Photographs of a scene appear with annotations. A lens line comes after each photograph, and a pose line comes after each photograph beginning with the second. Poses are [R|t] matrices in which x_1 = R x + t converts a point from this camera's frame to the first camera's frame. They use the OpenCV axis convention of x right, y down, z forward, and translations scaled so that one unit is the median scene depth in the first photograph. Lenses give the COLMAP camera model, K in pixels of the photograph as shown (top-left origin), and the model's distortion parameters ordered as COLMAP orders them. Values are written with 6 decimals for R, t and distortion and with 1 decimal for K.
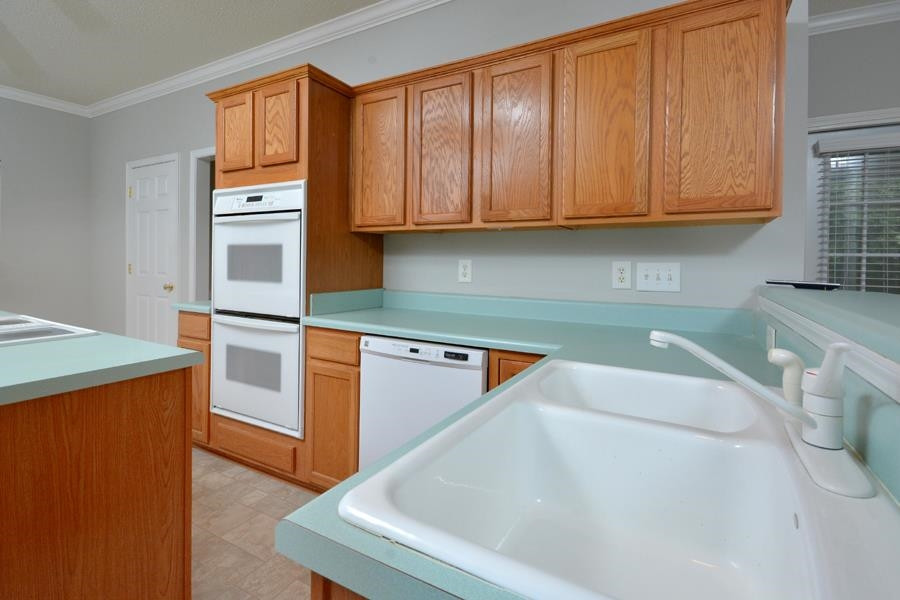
lens RADIAL K [[408.6, 0, 449.6], [0, 408.6, 270.1], [0, 0, 1]] dist [-0.000484, -0.000765]
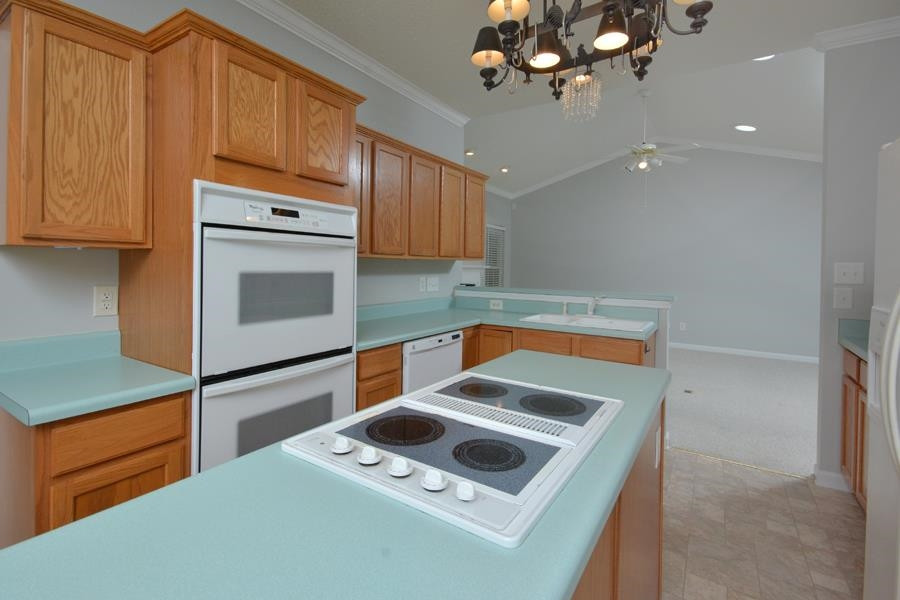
lens RADIAL K [[408.6, 0, 449.6], [0, 408.6, 270.1], [0, 0, 1]] dist [-0.000484, -0.000765]
pose [[0.083880, -0.025261, 0.996156, -1.280859], [0.004635, 0.999678, 0.024960, -0.087639], [-0.996465, 0.002523, 0.083970, 0.653566]]
